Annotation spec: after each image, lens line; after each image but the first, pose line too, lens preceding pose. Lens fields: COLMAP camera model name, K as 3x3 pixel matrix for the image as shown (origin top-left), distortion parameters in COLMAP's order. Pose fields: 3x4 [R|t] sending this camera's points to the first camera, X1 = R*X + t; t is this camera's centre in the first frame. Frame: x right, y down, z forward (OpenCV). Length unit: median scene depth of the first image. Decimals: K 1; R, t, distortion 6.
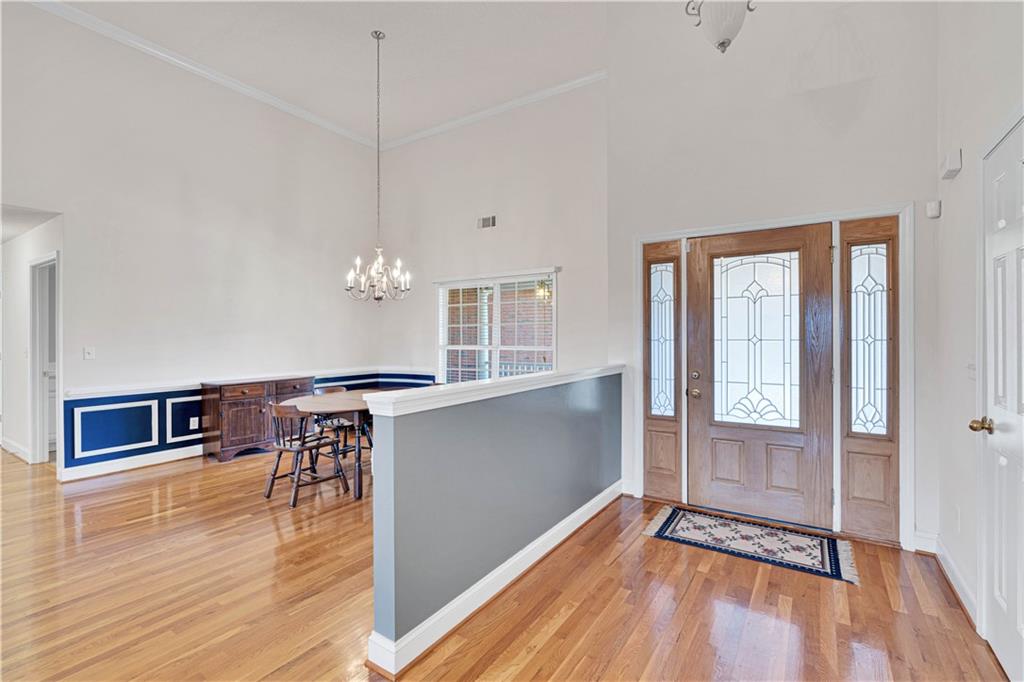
lens RADIAL K [[460.0, 0, 508.0], [0, 460.0, 339.5], [0, 0, 1]] dist [-0.001557, 0.002475]
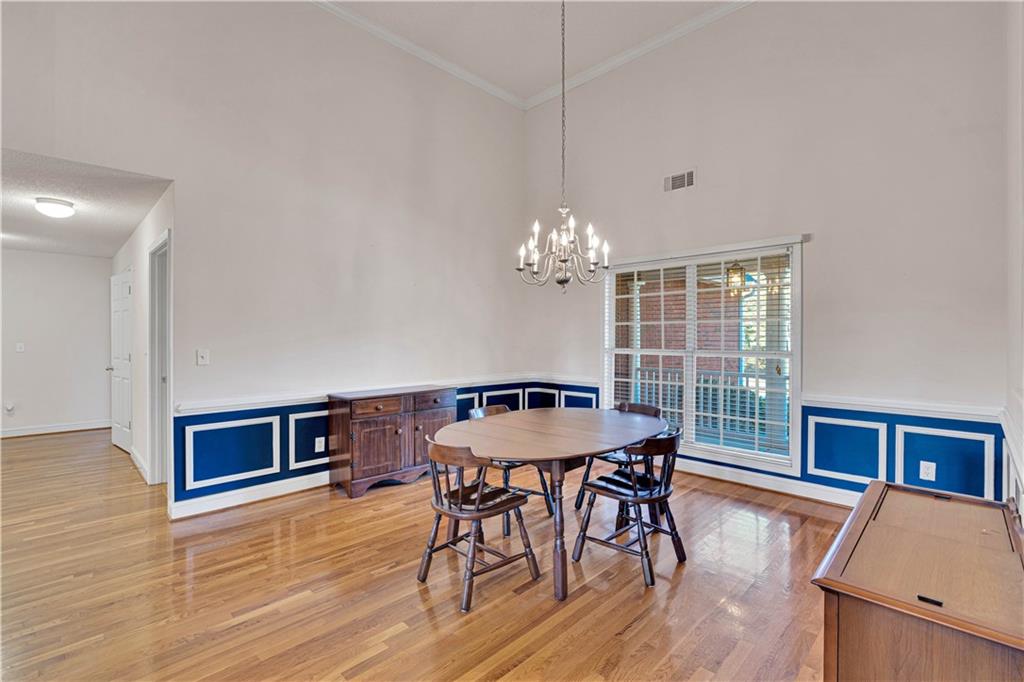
lens RADIAL K [[460.0, 0, 511.9], [0, 460.0, 340.9], [0, 0, 1]] dist [-0.001557, 0.002475]
pose [[0.980861, 0.004147, -0.194663, -0.222150], [-0.003707, 0.999990, 0.002628, -0.002154], [0.194672, -0.001856, 0.980867, 0.311691]]
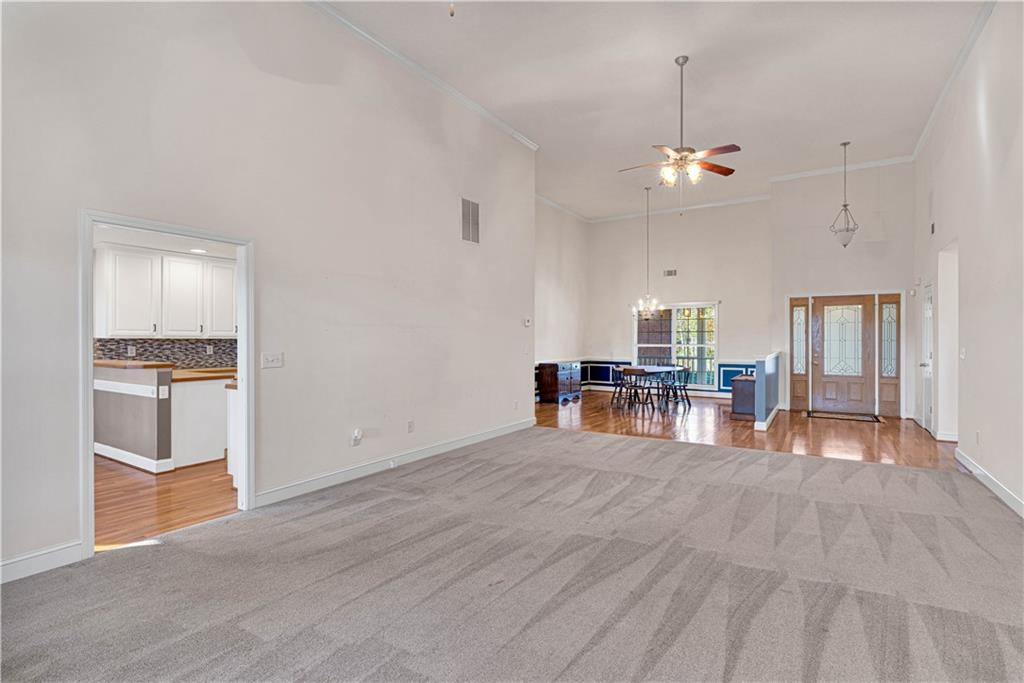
lens RADIAL K [[477.1, 0, 519.4], [0, 477.1, 343.7], [0, 0, 1]] dist [0.002180, -0.000509]
pose [[0.999629, -0.005589, 0.026668, -0.907531], [0.005292, 0.999924, 0.011173, -0.014031], [-0.026729, -0.011027, 0.999582, -1.082895]]
